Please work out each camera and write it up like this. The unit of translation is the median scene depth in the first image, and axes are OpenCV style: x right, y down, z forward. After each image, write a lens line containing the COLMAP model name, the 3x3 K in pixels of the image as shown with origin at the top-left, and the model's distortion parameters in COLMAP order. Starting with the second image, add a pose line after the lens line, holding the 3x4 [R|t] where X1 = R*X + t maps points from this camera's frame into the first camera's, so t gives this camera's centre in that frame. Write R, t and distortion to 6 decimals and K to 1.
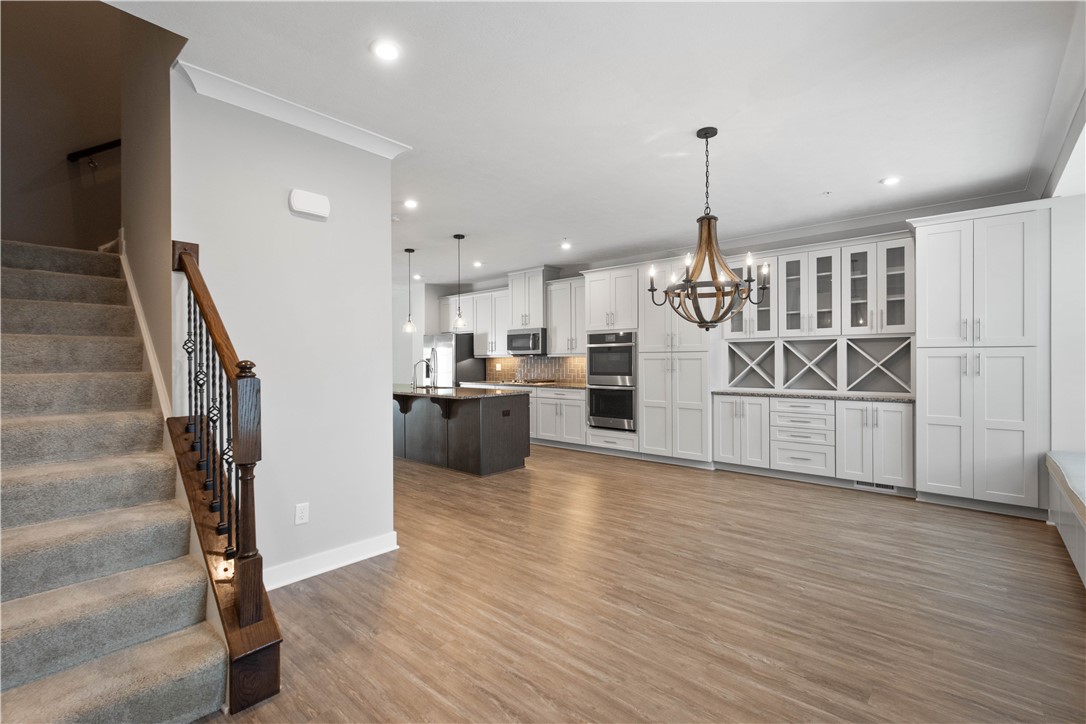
lens RADIAL K [[483.5, 0, 538.1], [0, 483.5, 360.5], [0, 0, 1]] dist [0.002804, -0.001204]
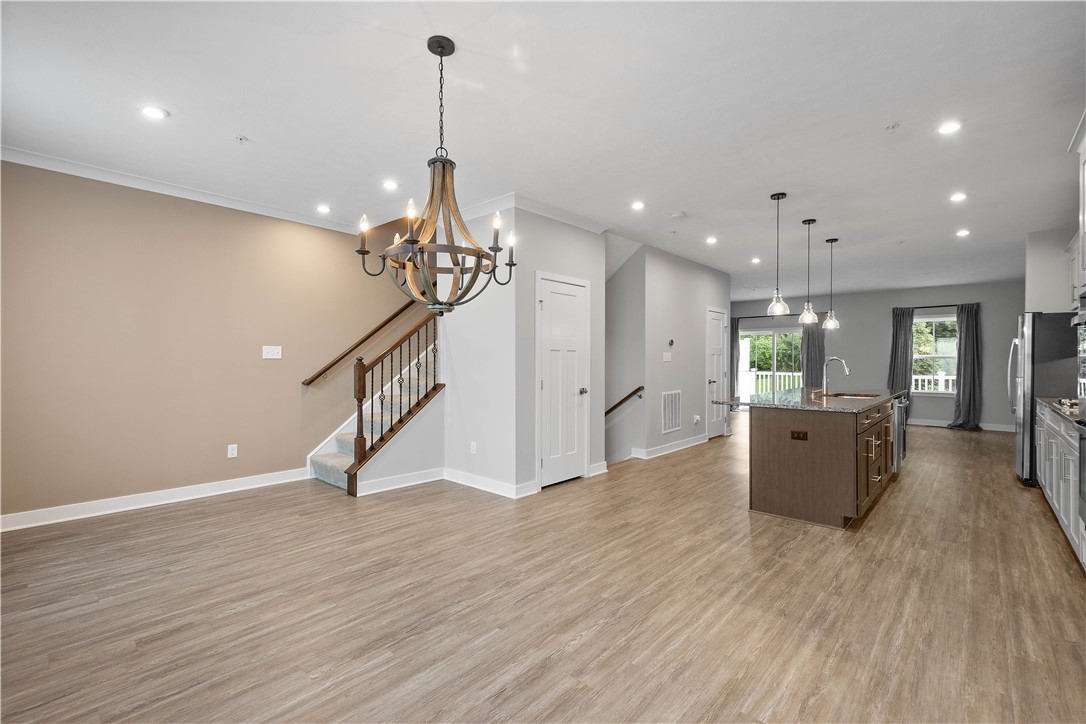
lens RADIAL K [[483.5, 0, 543.3], [0, 483.5, 360.1], [0, 0, 1]] dist [0.002804, -0.001204]
pose [[0.003233, 0.007408, -0.999967, 1.156273], [-0.005794, 0.999956, 0.007389, 0.008013], [0.999978, 0.005769, 0.003276, 1.238234]]
